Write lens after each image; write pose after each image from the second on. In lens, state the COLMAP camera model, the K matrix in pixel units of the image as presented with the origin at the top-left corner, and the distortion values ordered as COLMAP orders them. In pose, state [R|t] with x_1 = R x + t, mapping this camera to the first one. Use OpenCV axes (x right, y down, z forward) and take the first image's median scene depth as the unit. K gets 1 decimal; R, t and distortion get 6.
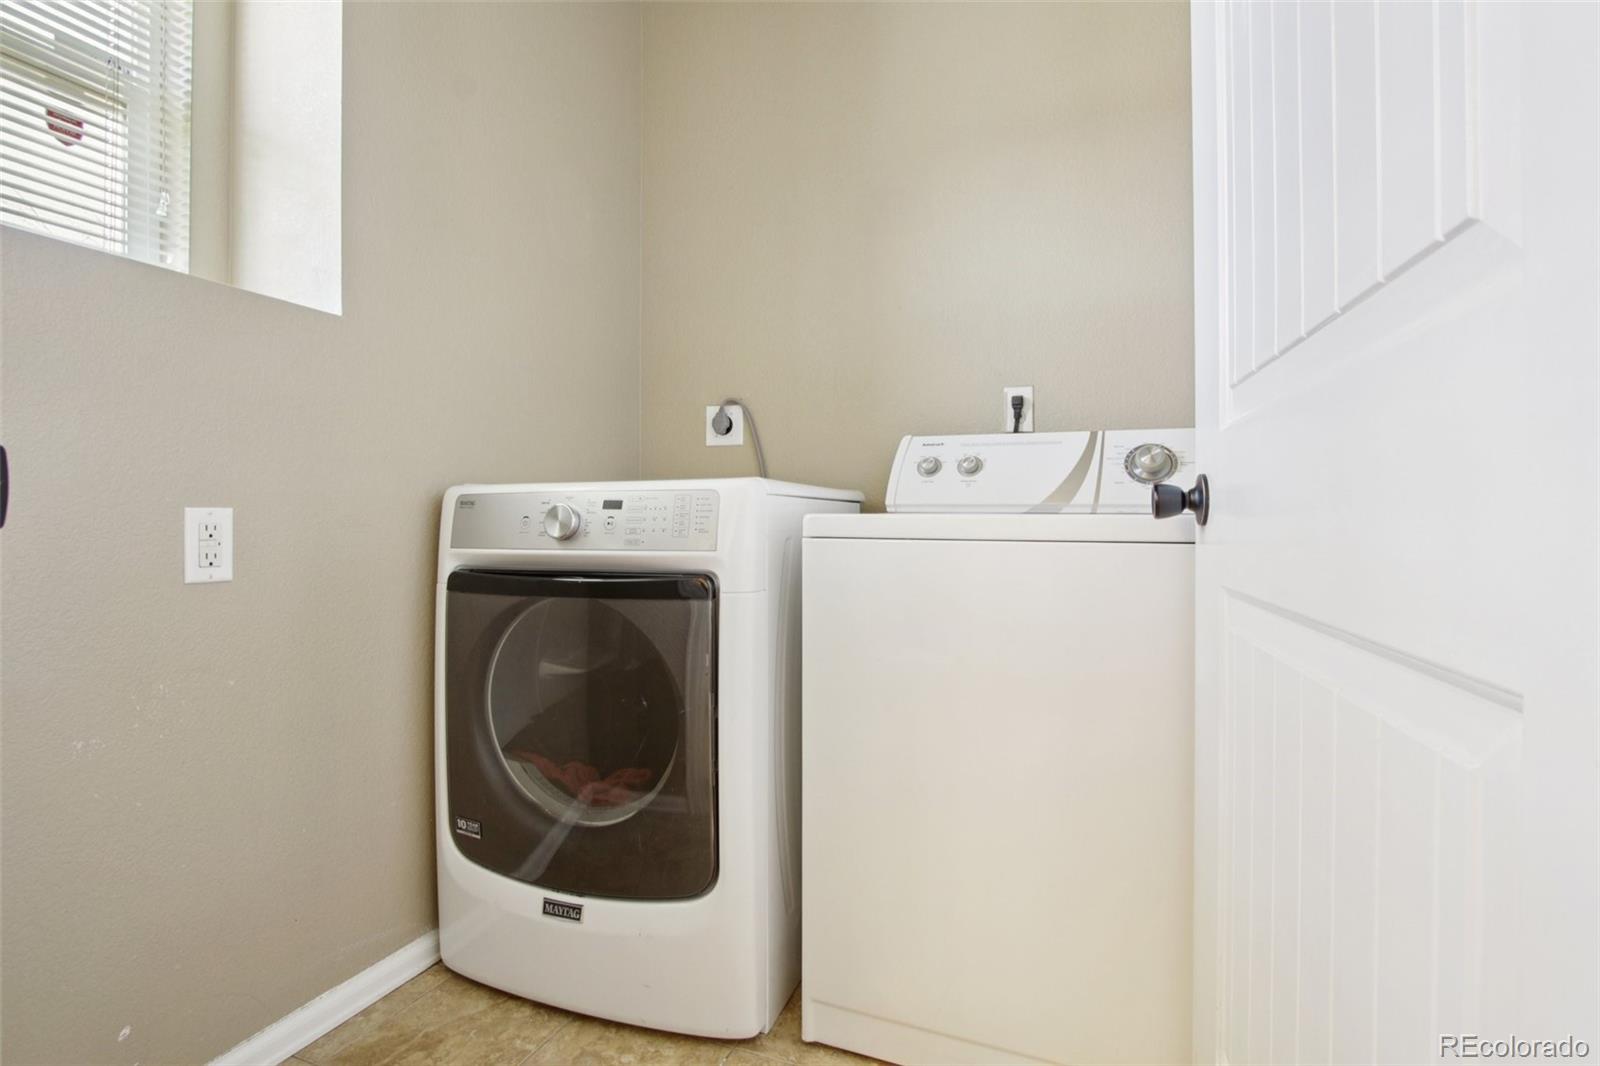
lens RADIAL K [[784.1, 0, 800.0], [0, 784.1, 533.0], [0, 0, 1]] dist [-0.002700, 0.000242]
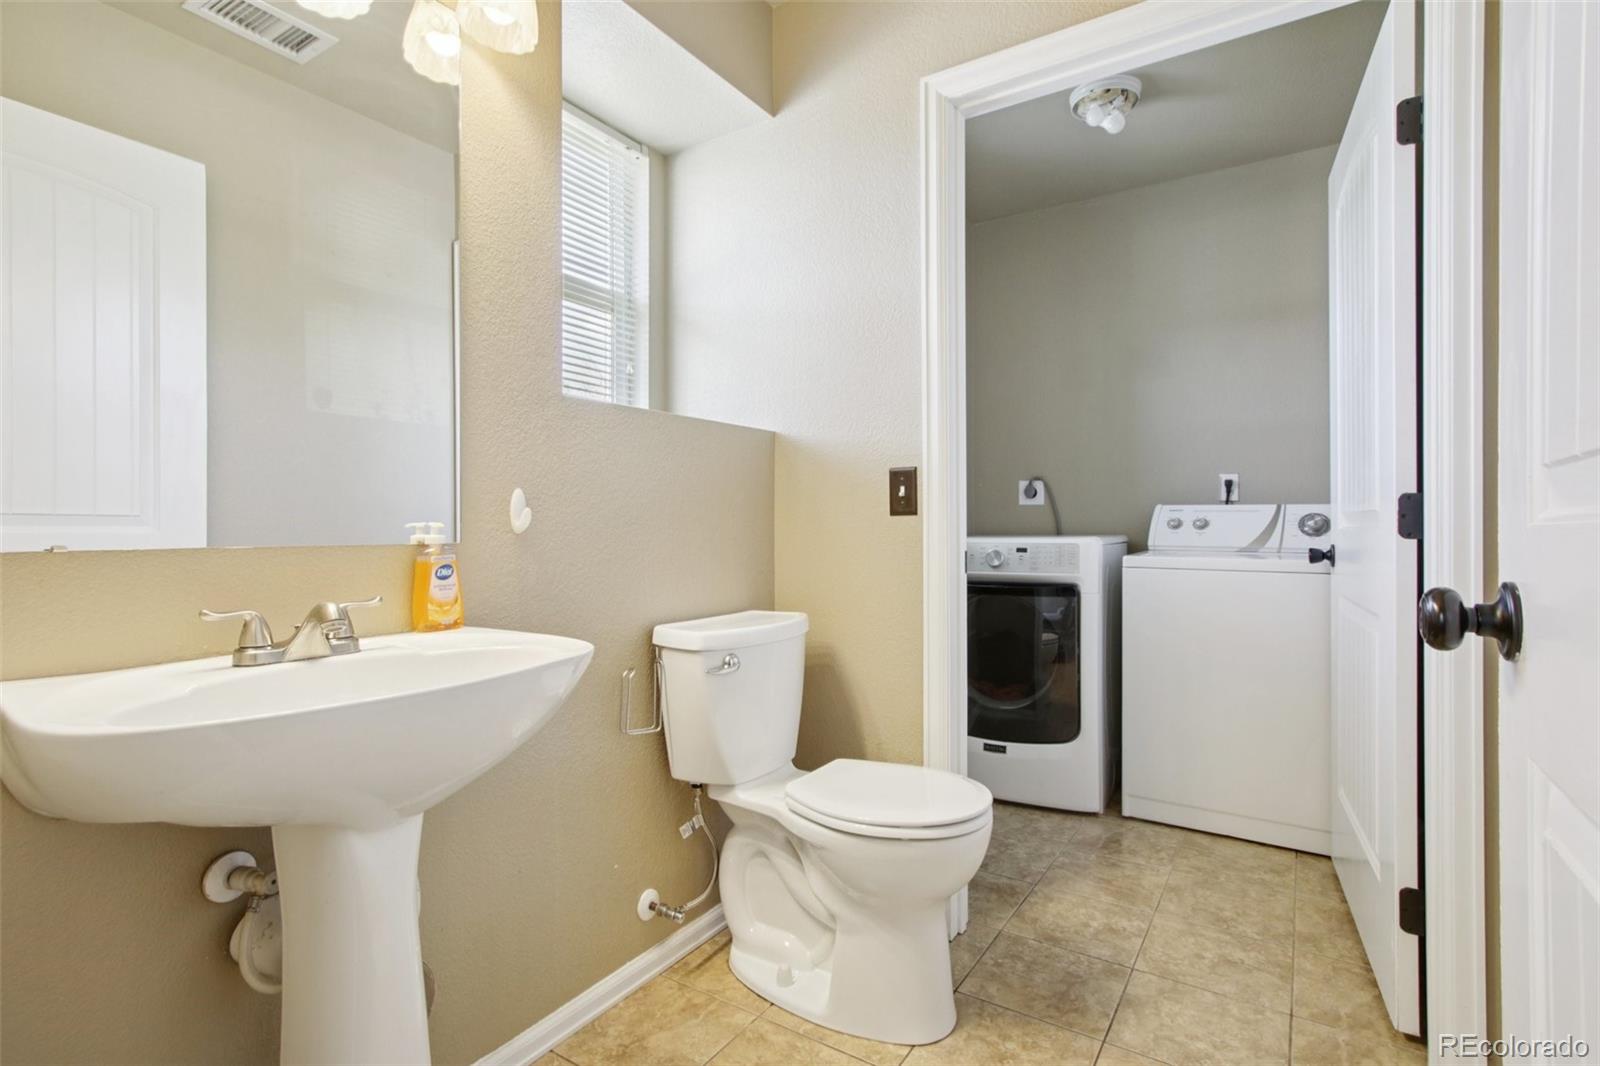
lens RADIAL K [[784.1, 0, 800.0], [0, 784.1, 533.0], [0, 0, 1]] dist [-0.002700, 0.000242]
pose [[0.982632, 0.001648, -0.185557, -0.357986], [-0.003127, 0.999966, -0.007675, -0.052885], [0.185538, 0.008122, 0.982603, -0.933521]]
